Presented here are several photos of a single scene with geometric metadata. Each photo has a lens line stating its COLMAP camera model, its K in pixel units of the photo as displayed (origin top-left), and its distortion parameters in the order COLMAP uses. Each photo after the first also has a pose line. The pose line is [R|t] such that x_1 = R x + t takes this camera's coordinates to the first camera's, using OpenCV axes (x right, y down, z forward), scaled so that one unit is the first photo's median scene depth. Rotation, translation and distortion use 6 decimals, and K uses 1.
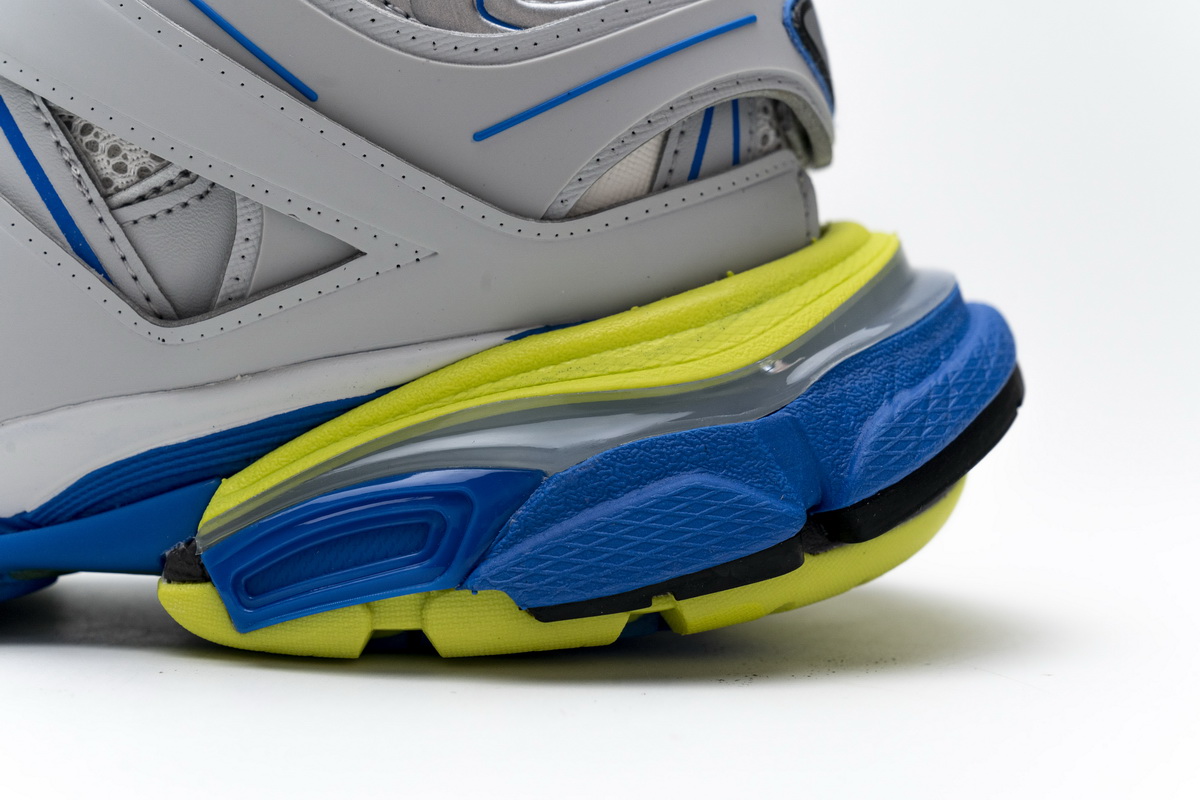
lens RADIAL K [[2209.7, 0, 600.0], [0, 2209.7, 400.0], [0, 0, 1]] dist [0.003811, -0.076821]
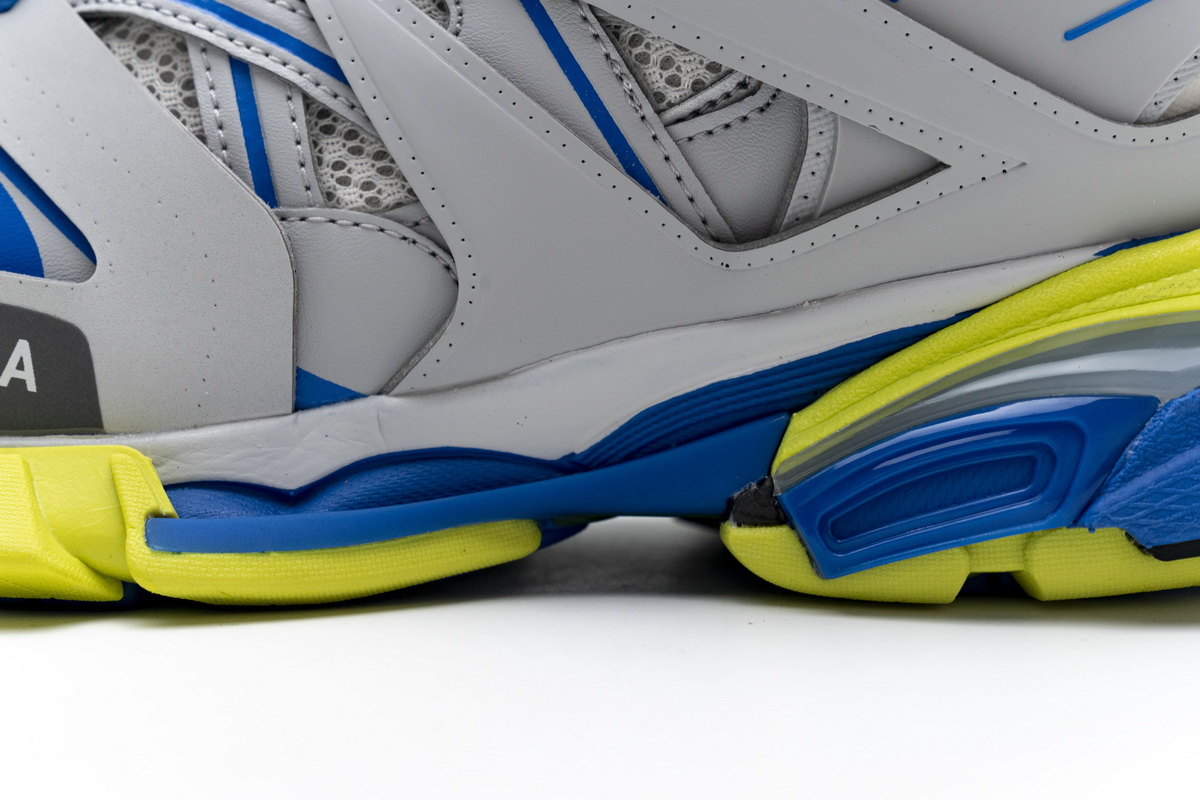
lens RADIAL K [[2209.7, 0, 600.0], [0, 2209.7, 400.0], [0, 0, 1]] dist [0.003811, -0.076821]
pose [[0.998767, -0.023109, -0.043946, -0.210729], [0.024691, 0.999054, 0.035797, -0.005247], [0.043078, -0.036838, 0.998392, 0.068687]]
